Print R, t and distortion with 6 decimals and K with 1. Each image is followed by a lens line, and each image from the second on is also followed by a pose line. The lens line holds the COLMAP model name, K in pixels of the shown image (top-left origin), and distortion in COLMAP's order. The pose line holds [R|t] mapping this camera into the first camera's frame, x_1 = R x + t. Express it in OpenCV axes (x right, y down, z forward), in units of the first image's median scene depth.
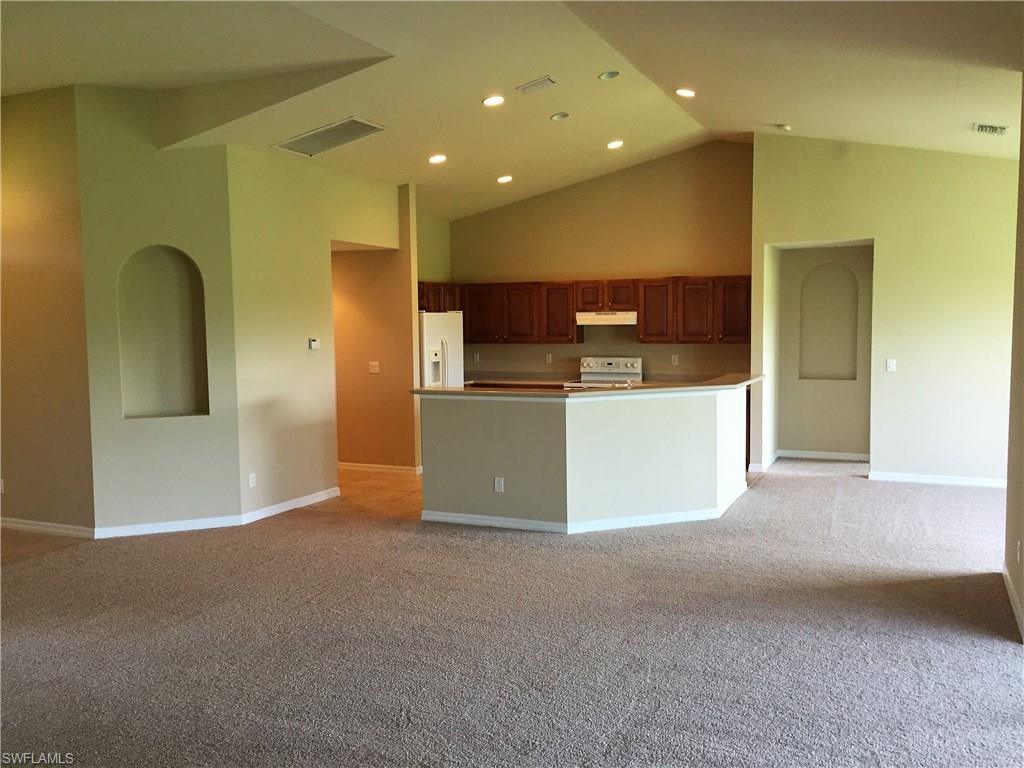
lens RADIAL K [[874.5, 0, 512.0], [0, 874.5, 384.0], [0, 0, 1]] dist [0.063175, -0.072973]
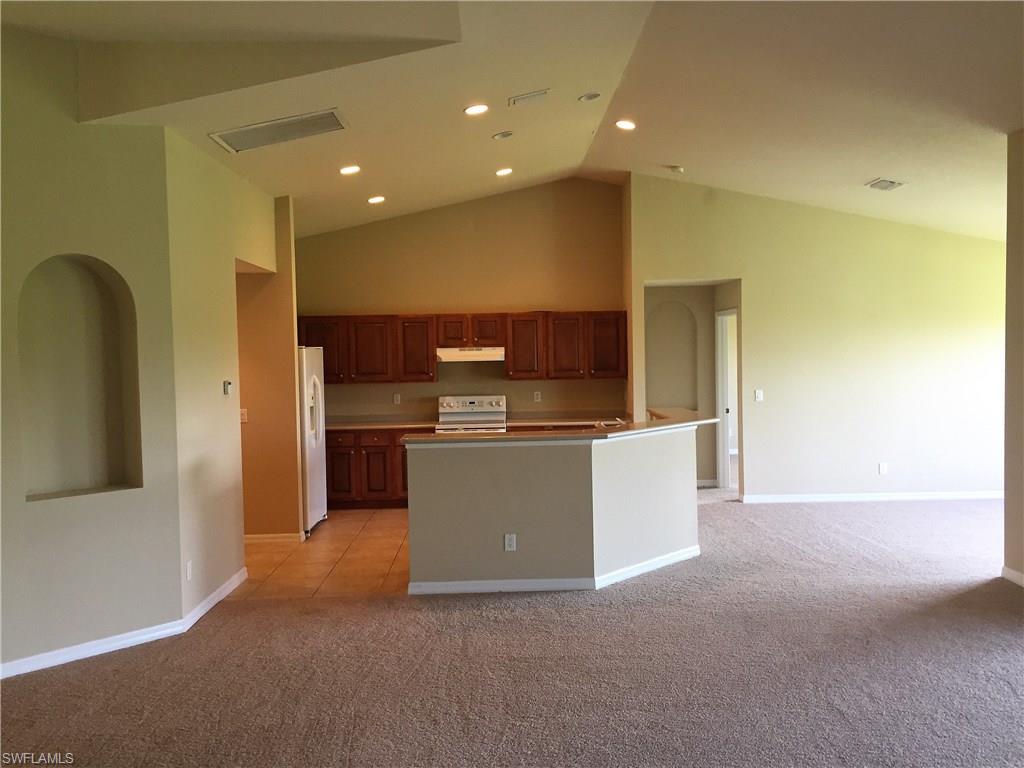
lens RADIAL K [[874.5, 0, 512.0], [0, 874.5, 384.0], [0, 0, 1]] dist [0.063175, -0.072973]
pose [[0.900707, -0.021588, 0.433889, -0.276024], [0.040967, 0.998535, -0.035362, -0.008680], [-0.432490, 0.049626, 0.900272, 0.143091]]
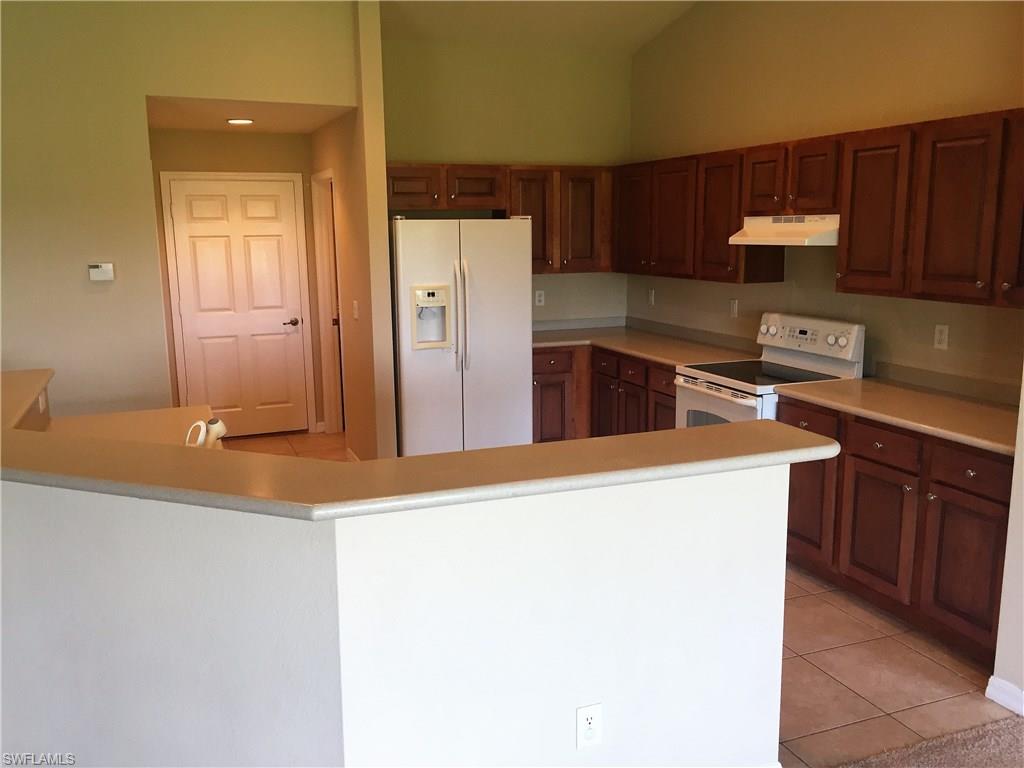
lens RADIAL K [[874.5, 0, 512.0], [0, 874.5, 384.0], [0, 0, 1]] dist [0.063175, -0.072973]
pose [[0.726081, 0.126801, -0.675817, 0.336268], [-0.051853, 0.990148, 0.130069, -0.051255], [0.685651, -0.059398, 0.725503, 0.605749]]
